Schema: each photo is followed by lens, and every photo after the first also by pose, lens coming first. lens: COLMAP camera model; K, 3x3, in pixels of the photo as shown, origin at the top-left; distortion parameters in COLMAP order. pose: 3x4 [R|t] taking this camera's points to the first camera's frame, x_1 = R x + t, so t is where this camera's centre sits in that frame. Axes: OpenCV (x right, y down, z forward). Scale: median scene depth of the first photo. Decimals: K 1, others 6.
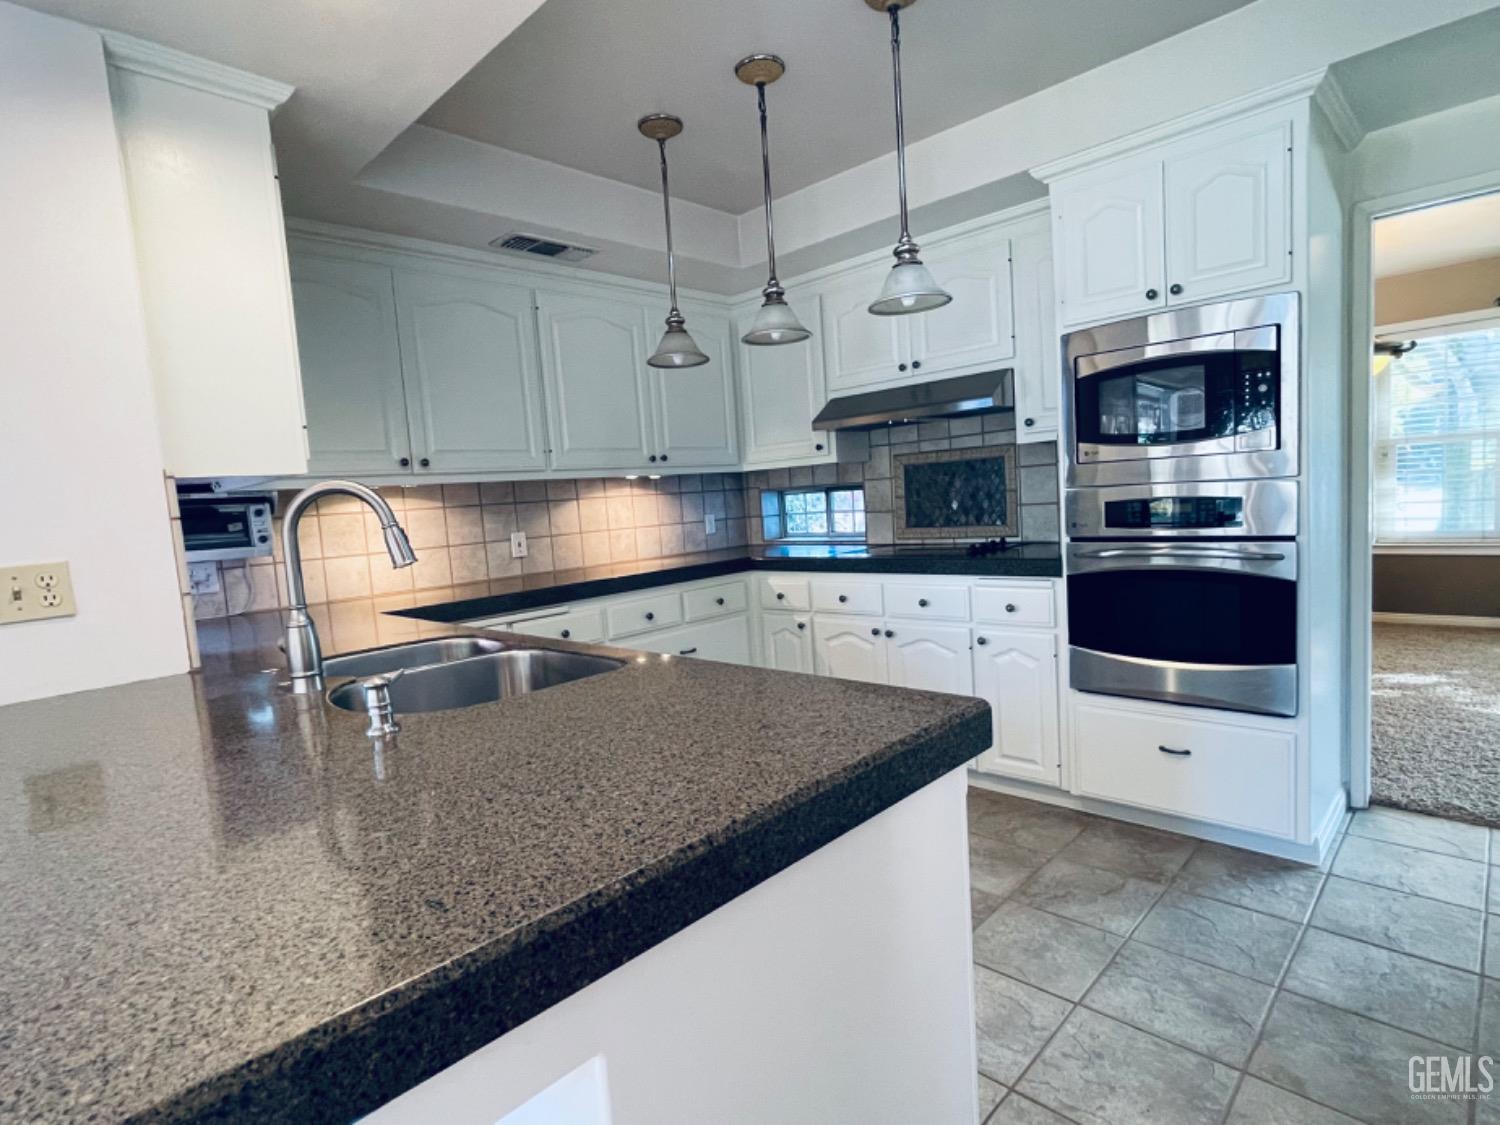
lens RADIAL K [[789.3, 0, 750.0], [0, 789.3, 562.5], [0, 0, 1]] dist [0.000510, 0.000386]
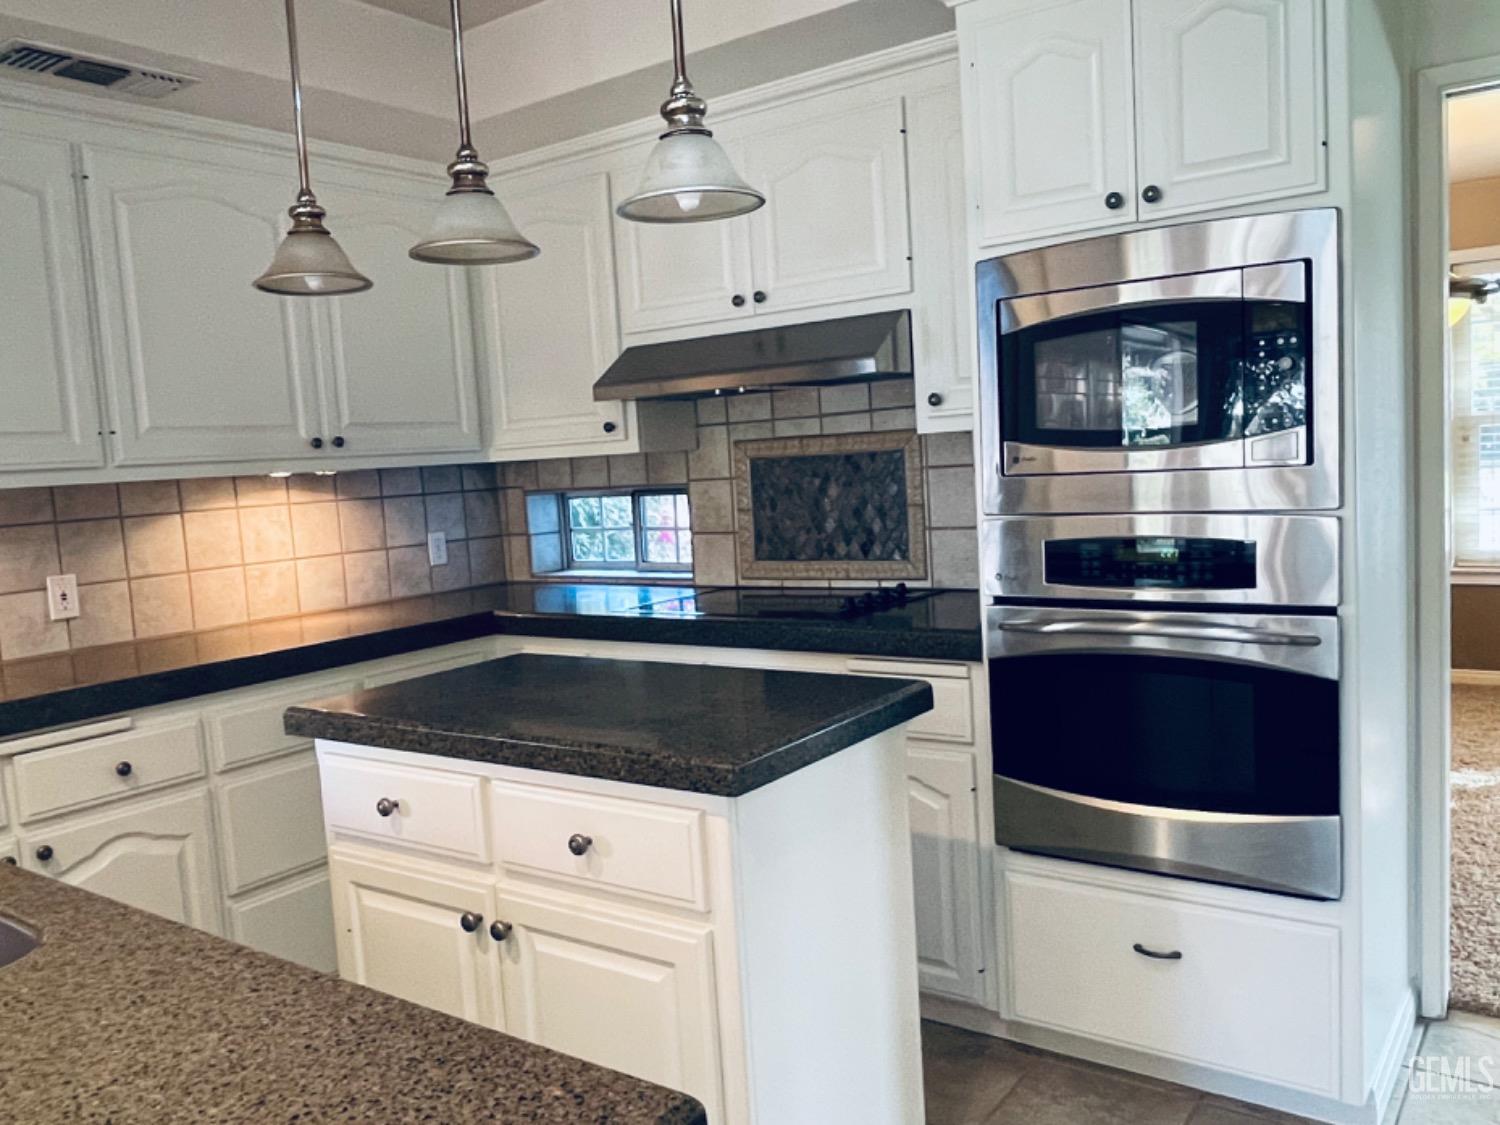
lens RADIAL K [[1204.4, 0, 750.0], [0, 1204.4, 562.5], [0, 0, 1]] dist [0.031756, -0.062993]
pose [[0.989800, -0.003481, 0.142423, 0.066821], [0.004608, 0.999961, -0.007585, -0.038371], [-0.142390, 0.008164, 0.989777, 0.085377]]
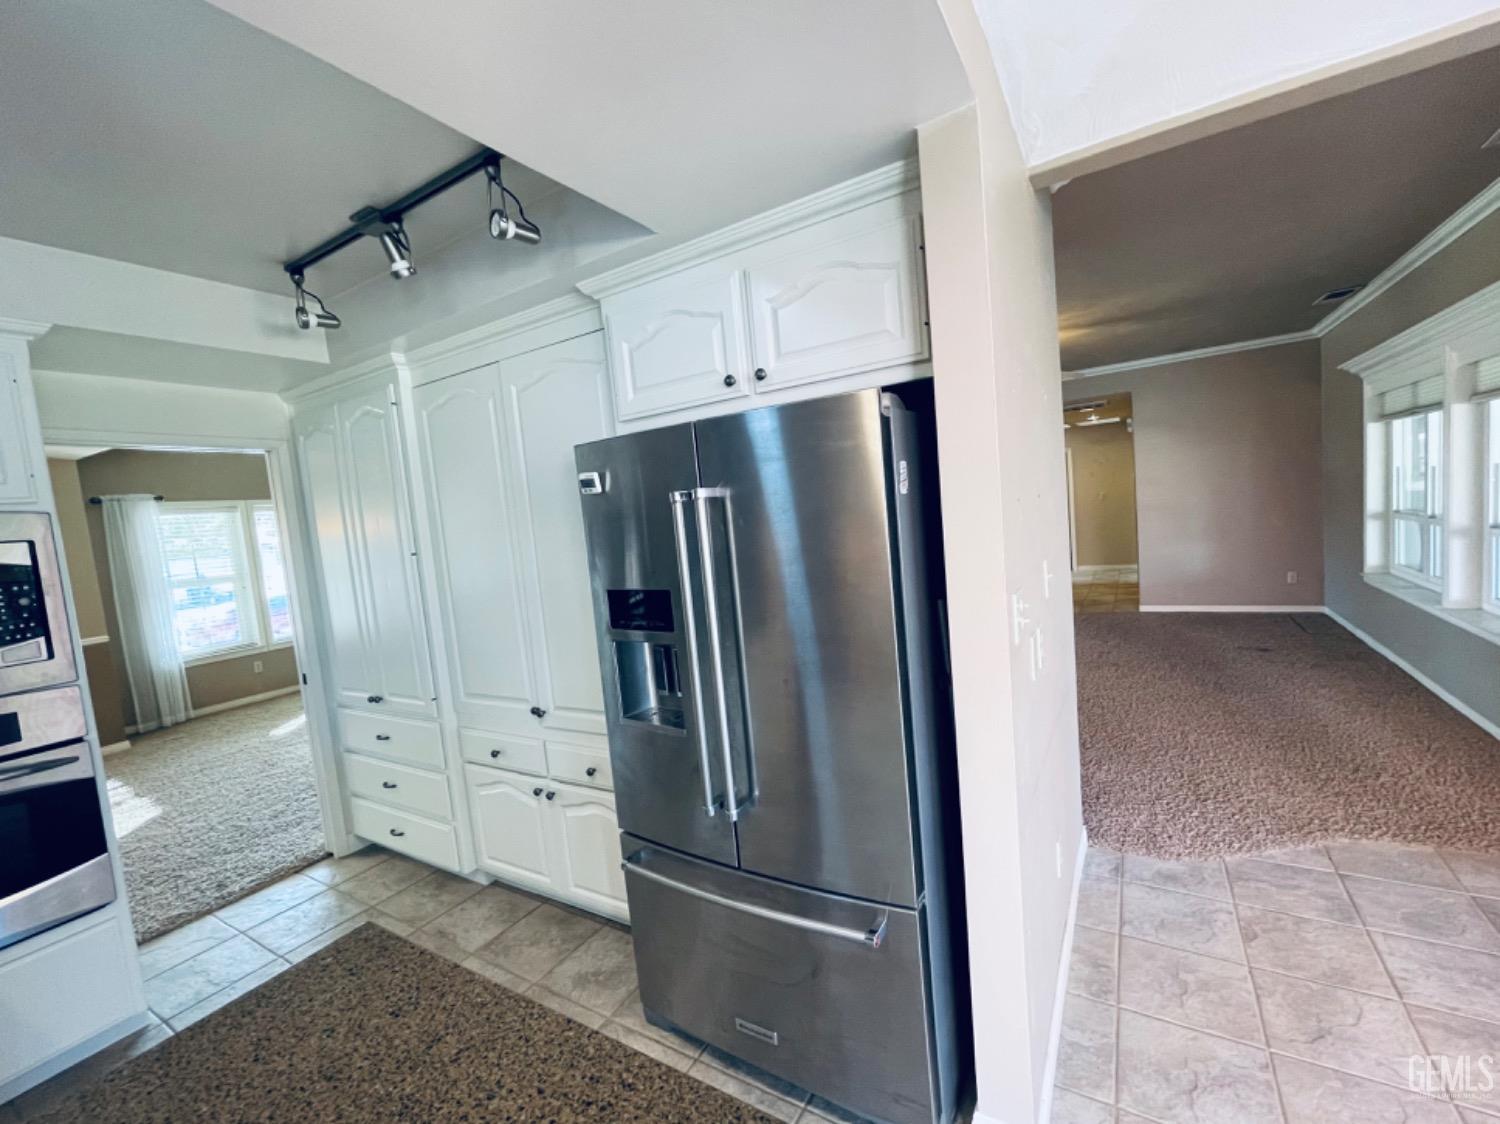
lens RADIAL K [[630.1, 0, 750.0], [0, 630.1, 562.0], [0, 0, 1]] dist [-0.001152, -0.000244]
pose [[-0.211542, 0.008338, 0.977333, -0.202451], [0.191059, 0.981024, 0.032985, -0.073291], [-0.958513, 0.193706, -0.209121, 0.165229]]
